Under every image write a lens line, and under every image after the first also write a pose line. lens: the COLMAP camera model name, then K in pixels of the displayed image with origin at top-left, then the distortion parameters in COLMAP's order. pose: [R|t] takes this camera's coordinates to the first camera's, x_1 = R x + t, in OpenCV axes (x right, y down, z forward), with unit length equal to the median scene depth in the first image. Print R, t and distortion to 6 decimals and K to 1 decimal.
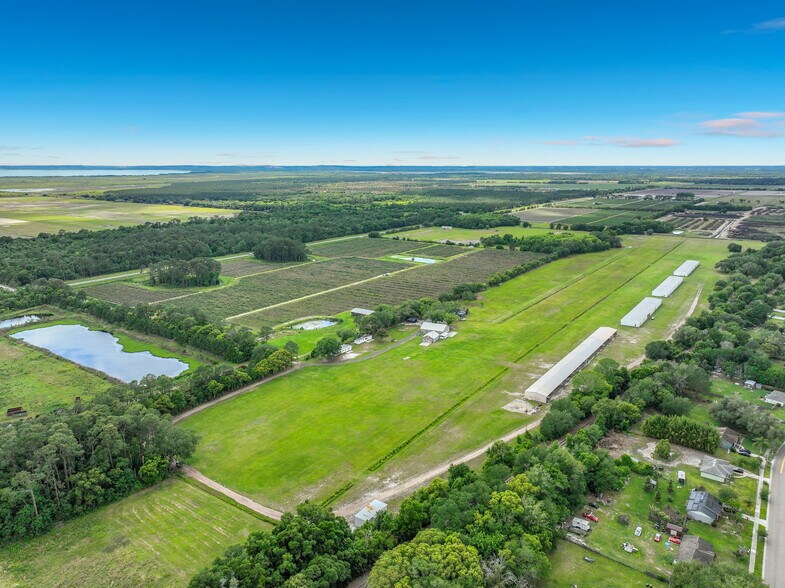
lens RADIAL K [[554.4, 0, 392.5], [0, 554.4, 294.0], [0, 0, 1]] dist [0.001738, 0.005667]
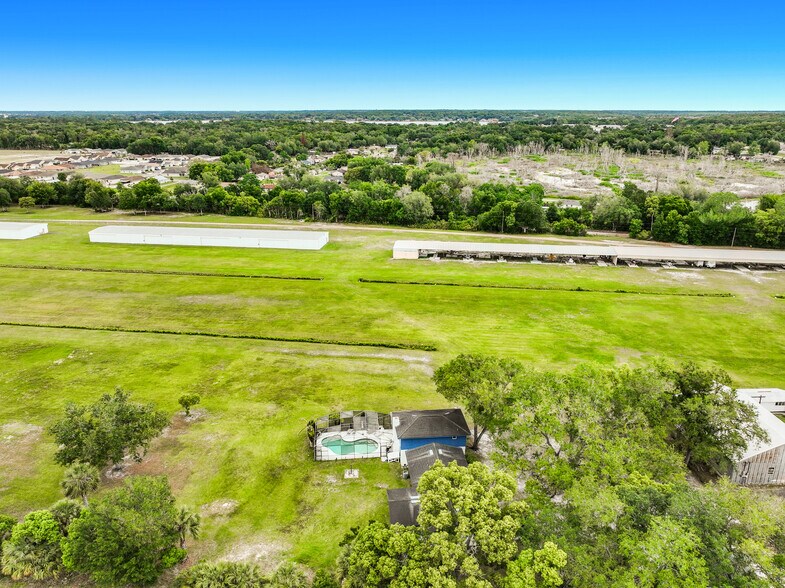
lens RADIAL K [[554.4, 0, 392.5], [0, 554.4, 294.0], [0, 0, 1]] dist [0.001738, 0.005667]
pose [[-0.450160, -0.283072, 0.846892, -0.027406], [0.204486, 0.890540, 0.406355, -0.099521], [-0.869219, 0.356102, -0.343001, 1.248135]]
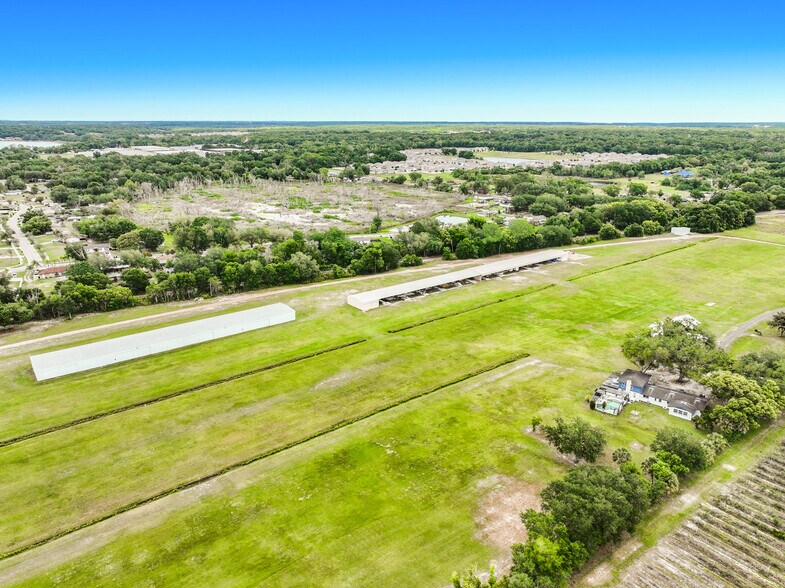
lens RADIAL K [[565.6, 0, 392.5], [0, 565.6, 294.0], [0, 0, 1]] dist [-0.000006, 0.007930]
pose [[-0.958099, -0.087876, 0.272626, 0.198918], [0.063053, 0.863728, 0.499998, -0.253661], [-0.279412, 0.496238, -0.821996, 1.562086]]
